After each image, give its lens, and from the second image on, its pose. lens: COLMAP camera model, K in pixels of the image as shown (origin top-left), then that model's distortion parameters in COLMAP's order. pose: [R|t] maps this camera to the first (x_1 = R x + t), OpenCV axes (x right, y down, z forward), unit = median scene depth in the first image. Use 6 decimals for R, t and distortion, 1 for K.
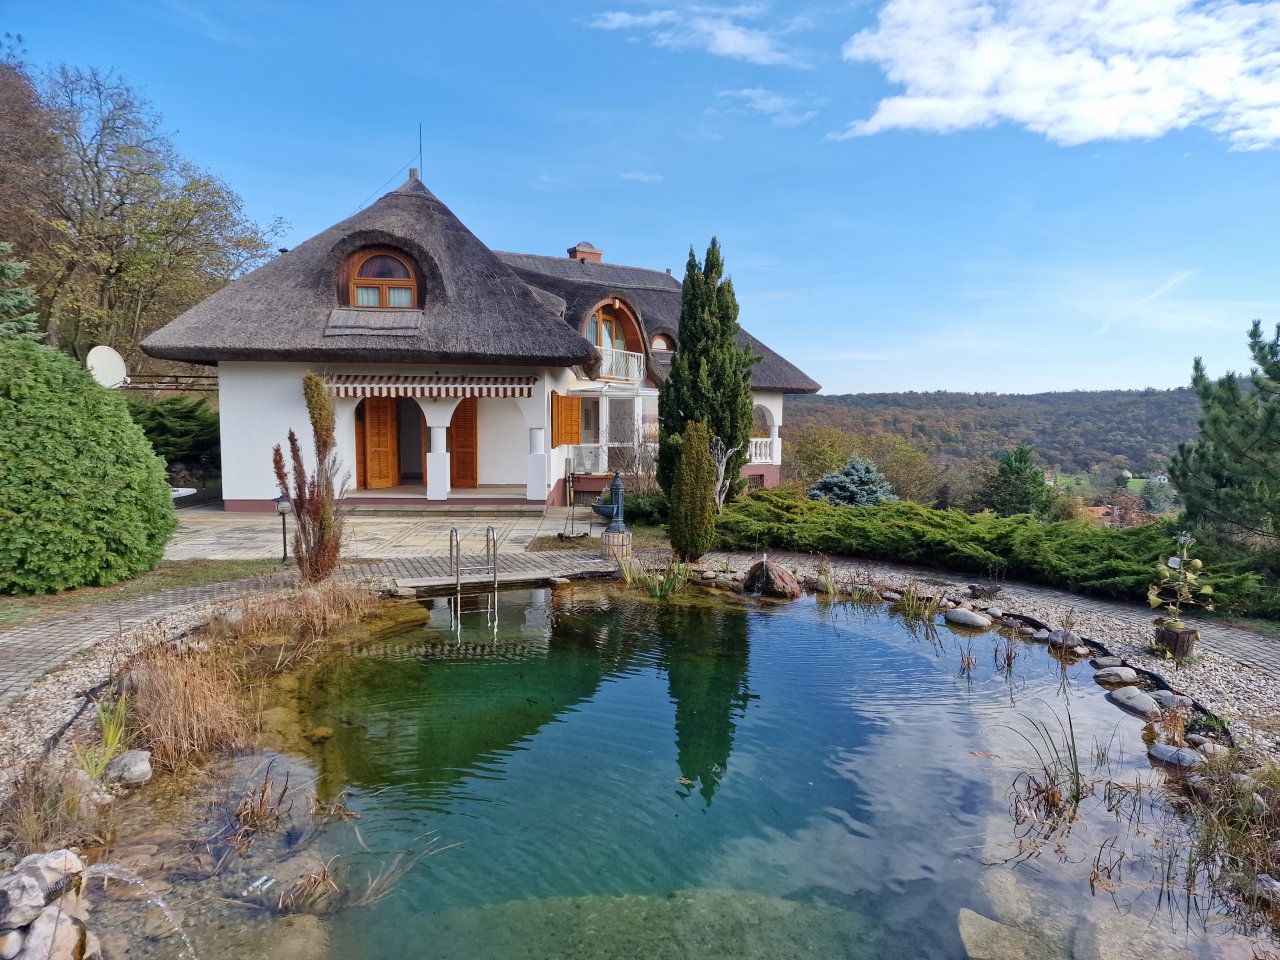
lens RADIAL K [[852.1, 0, 640.0], [0, 852.1, 480.0], [0, 0, 1]] dist [0.081194, -0.090039]
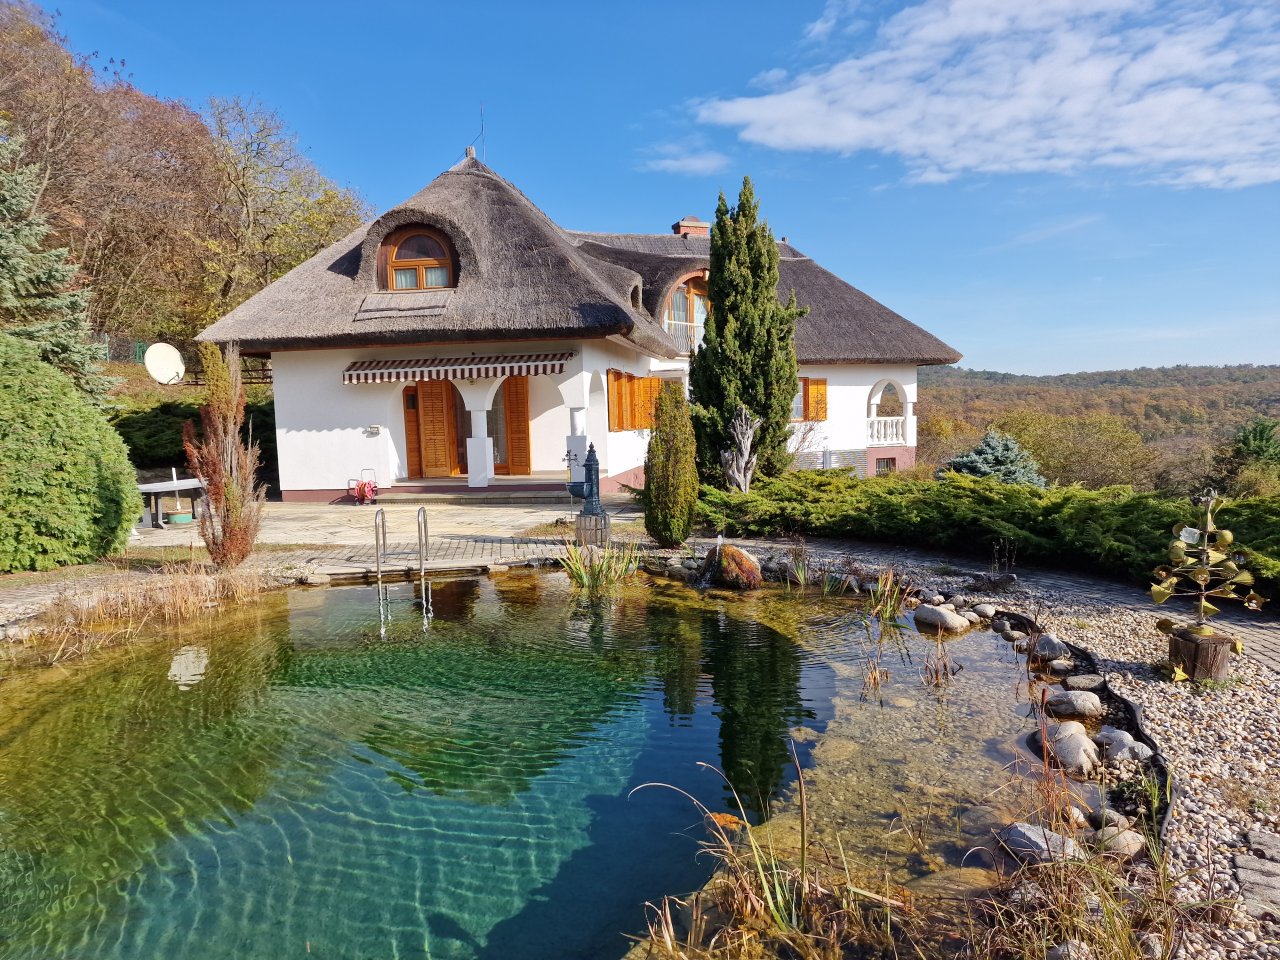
lens RADIAL K [[852.1, 0, 640.0], [0, 852.1, 480.0], [0, 0, 1]] dist [0.081194, -0.090039]
pose [[0.972421, -0.020515, -0.232329, 0.169381], [0.020985, 0.999780, -0.000451, 0.020825], [0.232287, -0.004437, 0.972637, 0.122273]]
